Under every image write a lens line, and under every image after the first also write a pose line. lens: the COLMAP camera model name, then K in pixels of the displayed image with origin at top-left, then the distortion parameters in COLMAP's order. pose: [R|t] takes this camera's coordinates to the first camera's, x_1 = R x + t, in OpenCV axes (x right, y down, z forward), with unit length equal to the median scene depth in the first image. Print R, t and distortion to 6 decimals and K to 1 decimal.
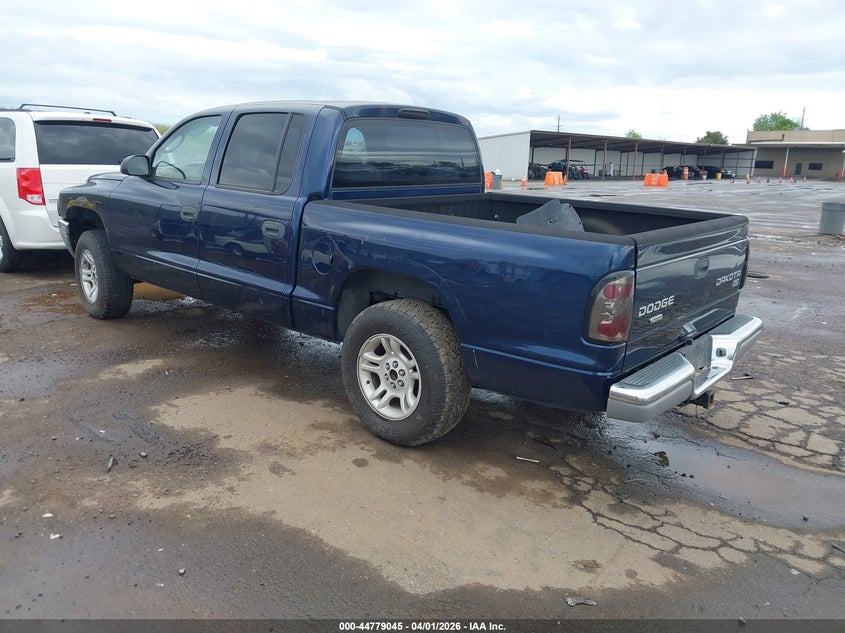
lens RADIAL K [[628.1, 0, 433.8], [0, 628.1, 315.7], [0, 0, 1]] dist [0.004919, 0.003063]
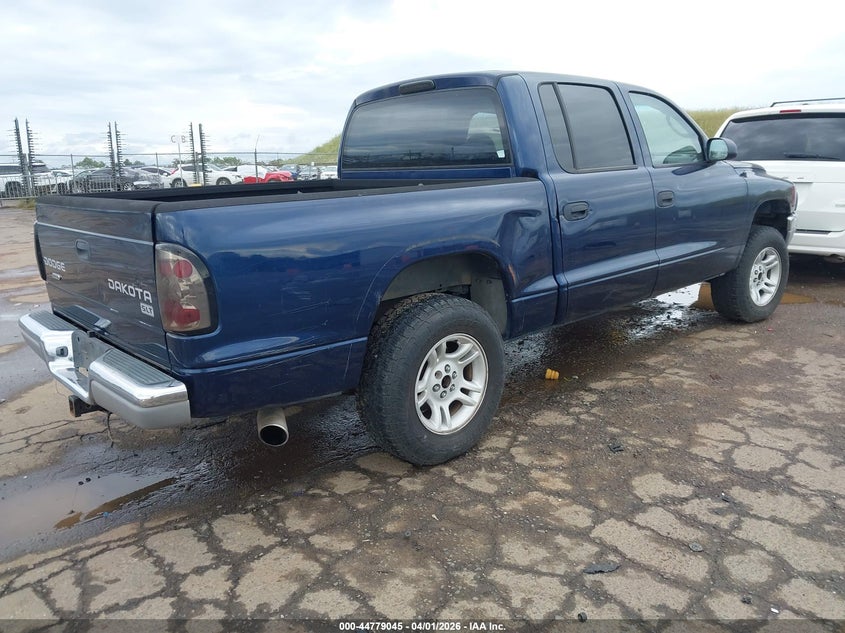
lens RADIAL K [[628.1, 0, 433.8], [0, 628.1, 315.7], [0, 0, 1]] dist [0.004919, 0.003063]
pose [[-0.080162, 0.212481, -0.973872, 1.066138], [-0.219152, 0.949353, 0.225170, -0.261540], [0.972392, 0.231476, -0.029536, 1.292151]]
